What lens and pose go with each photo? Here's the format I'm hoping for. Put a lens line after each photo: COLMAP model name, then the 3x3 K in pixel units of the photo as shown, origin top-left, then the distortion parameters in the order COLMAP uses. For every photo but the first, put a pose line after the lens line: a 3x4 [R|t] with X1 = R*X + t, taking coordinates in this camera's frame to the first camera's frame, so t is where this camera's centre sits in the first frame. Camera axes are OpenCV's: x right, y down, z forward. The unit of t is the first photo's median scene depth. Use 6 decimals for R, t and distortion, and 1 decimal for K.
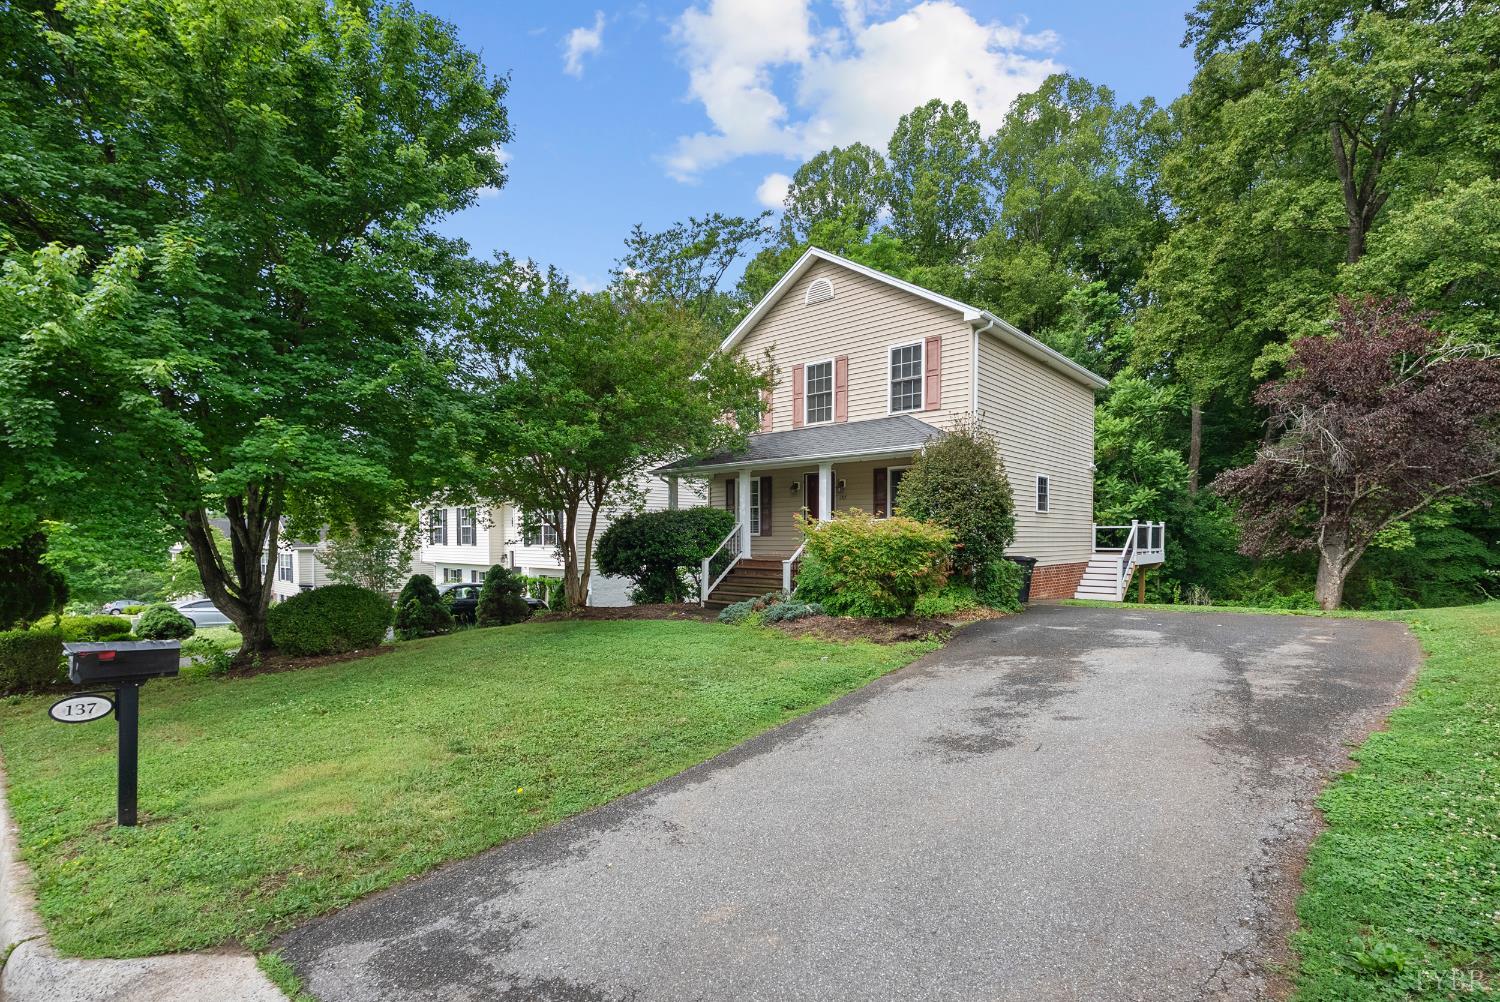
lens RADIAL K [[671.9, 0, 750.9], [0, 671.9, 509.8], [0, 0, 1]] dist [0.000222, -0.000343]
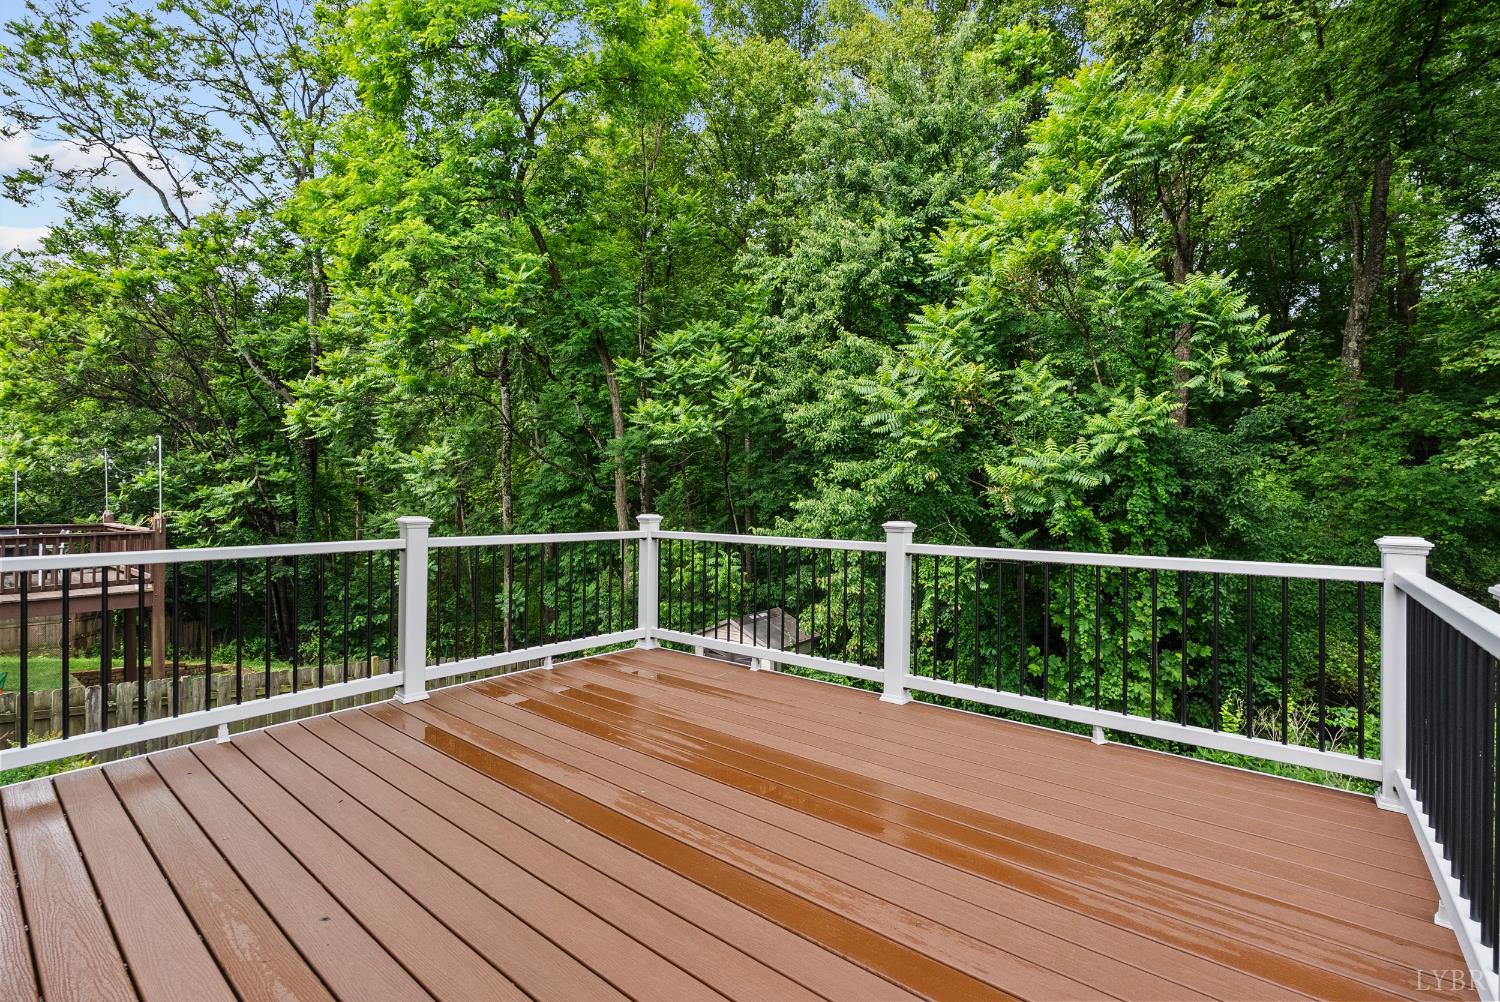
lens RADIAL K [[671.9, 0, 747.0], [0, 671.9, 498.3], [0, 0, 1]] dist [0.000222, -0.000343]
pose [[0.996397, 0.001410, 0.084801, 0.371179], [-0.003591, 0.999667, 0.025570, 0.010802], [-0.084737, -0.025782, 0.996070, 0.687194]]
